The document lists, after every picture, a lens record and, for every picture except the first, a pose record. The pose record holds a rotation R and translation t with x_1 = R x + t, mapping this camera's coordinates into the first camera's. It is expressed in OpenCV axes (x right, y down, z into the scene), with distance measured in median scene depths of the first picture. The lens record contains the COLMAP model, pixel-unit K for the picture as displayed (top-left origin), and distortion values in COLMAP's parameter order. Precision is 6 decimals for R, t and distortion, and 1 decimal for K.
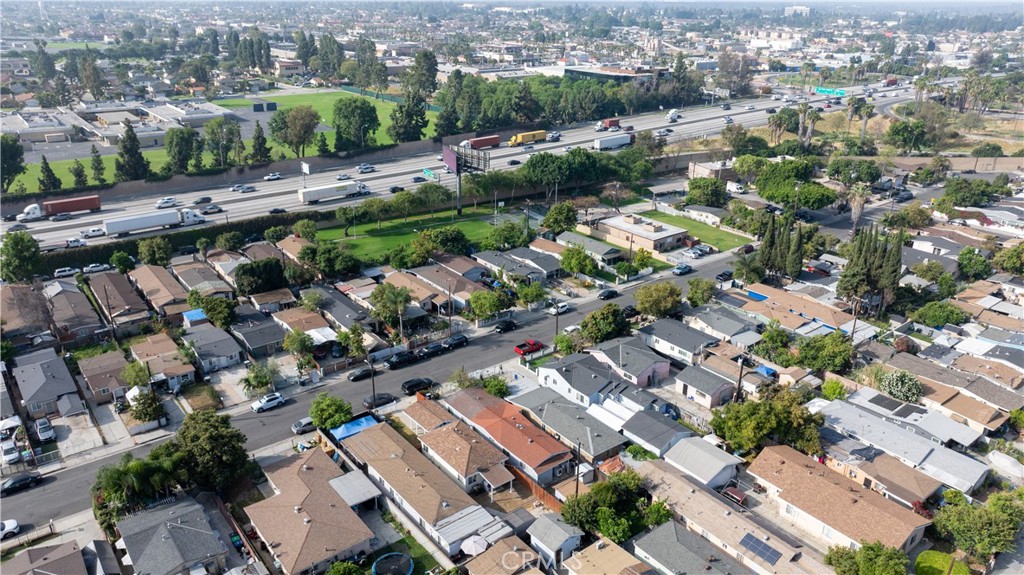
lens RADIAL K [[720.6, 0, 514.3], [0, 720.6, 286.9], [0, 0, 1]] dist [-0.019638, 0.002569]
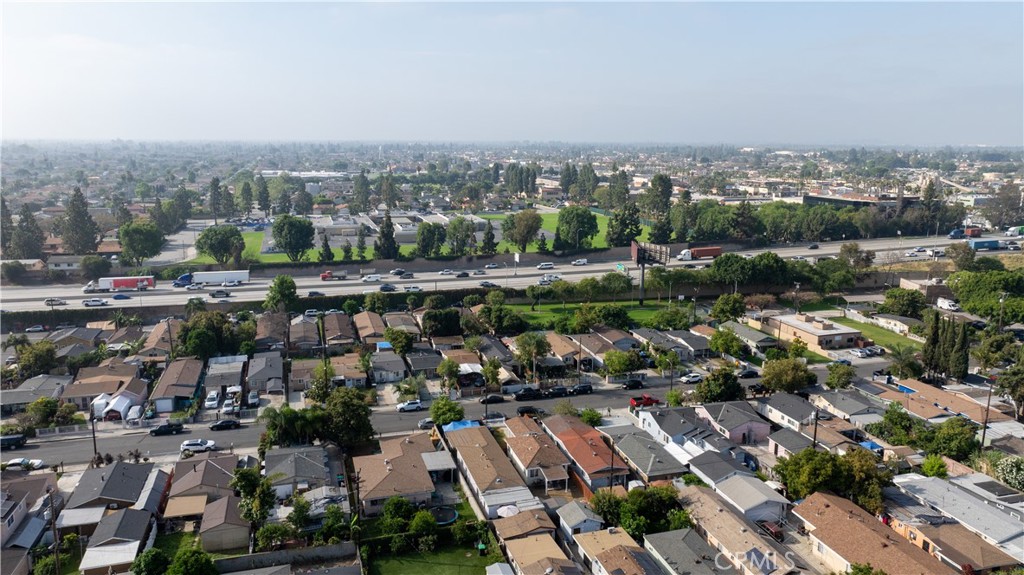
lens RADIAL K [[720.6, 0, 514.3], [0, 720.6, 286.9], [0, 0, 1]] dist [-0.019638, 0.002569]
pose [[0.928145, 0.065343, -0.366438, 0.172184], [-0.133200, 0.977584, -0.163057, 0.091437], [0.347569, 0.200150, 0.916044, -0.069851]]
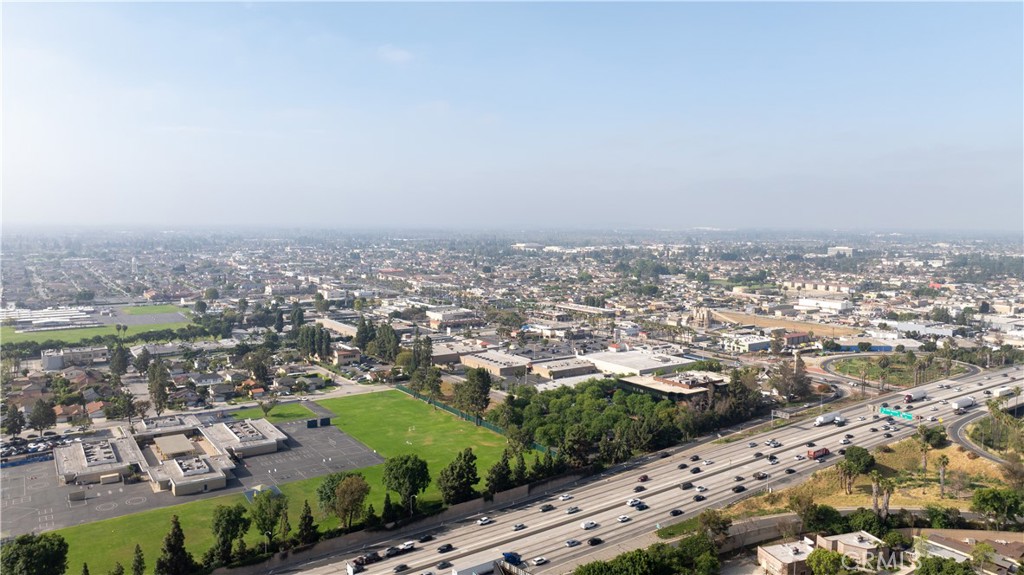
lens RADIAL K [[720.6, 0, 514.3], [0, 720.6, 286.9], [0, 0, 1]] dist [-0.019638, 0.002569]
pose [[0.997675, -0.000157, -0.068151, -0.010742], [-0.019366, 0.958122, -0.285706, -0.330899], [0.065342, 0.286362, 0.955891, -0.001004]]
